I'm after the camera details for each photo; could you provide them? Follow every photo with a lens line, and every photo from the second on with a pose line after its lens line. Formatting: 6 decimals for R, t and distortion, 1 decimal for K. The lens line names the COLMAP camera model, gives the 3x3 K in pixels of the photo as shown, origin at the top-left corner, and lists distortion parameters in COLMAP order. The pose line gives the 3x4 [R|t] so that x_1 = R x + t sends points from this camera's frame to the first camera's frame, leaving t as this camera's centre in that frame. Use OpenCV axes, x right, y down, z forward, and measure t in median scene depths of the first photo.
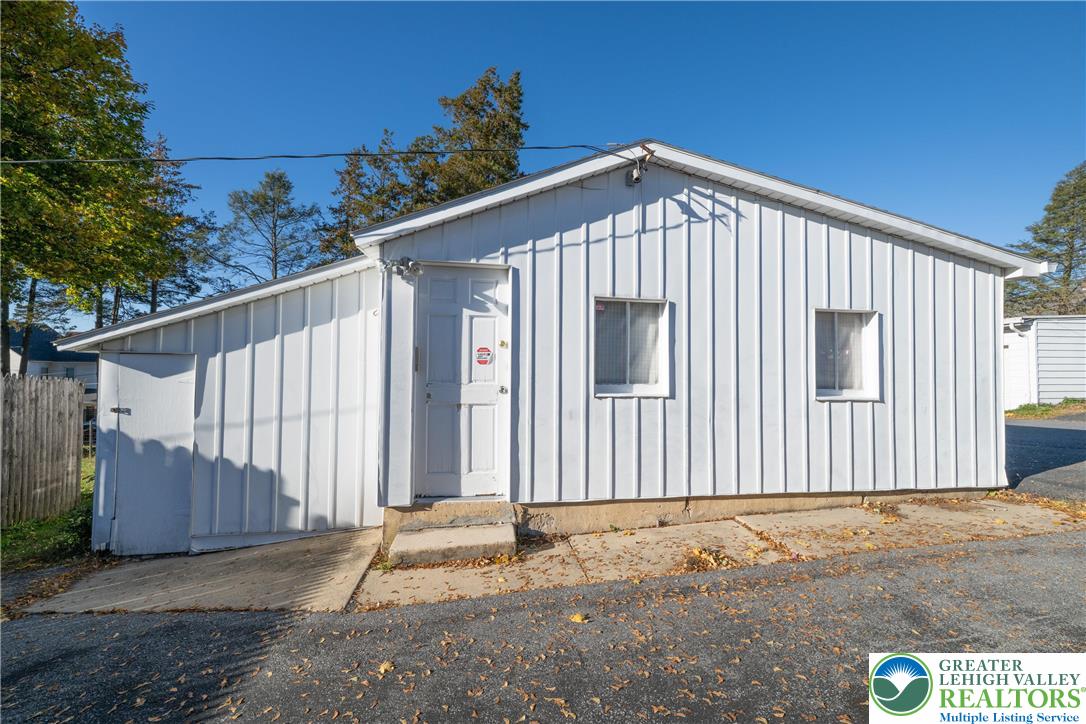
lens RADIAL K [[428.1, 0, 543.0], [0, 428.1, 362.0], [0, 0, 1]] dist [0.001163, 0.000008]
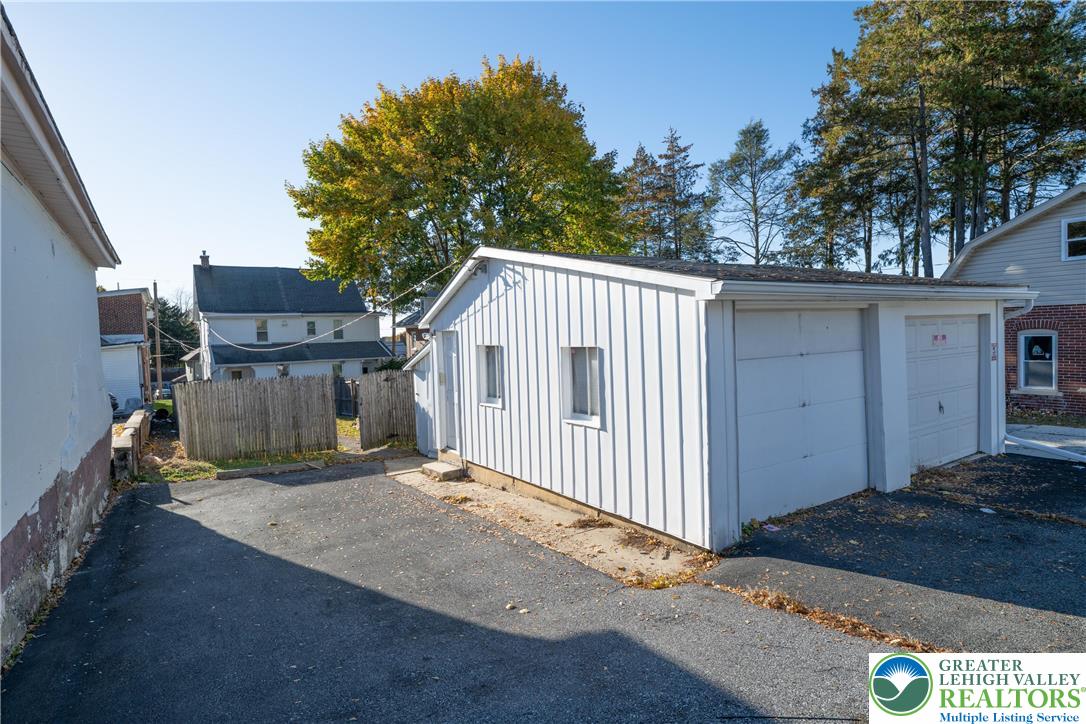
lens RADIAL K [[580.9, 0, 543.0], [0, 580.9, 362.0], [0, 0, 1]] dist [0.002688, 0.000204]
pose [[0.404623, 0.015860, -0.914346, 2.162473], [0.070149, 0.996365, 0.048325, -0.169348], [0.911789, -0.083694, 0.402040, 0.299834]]
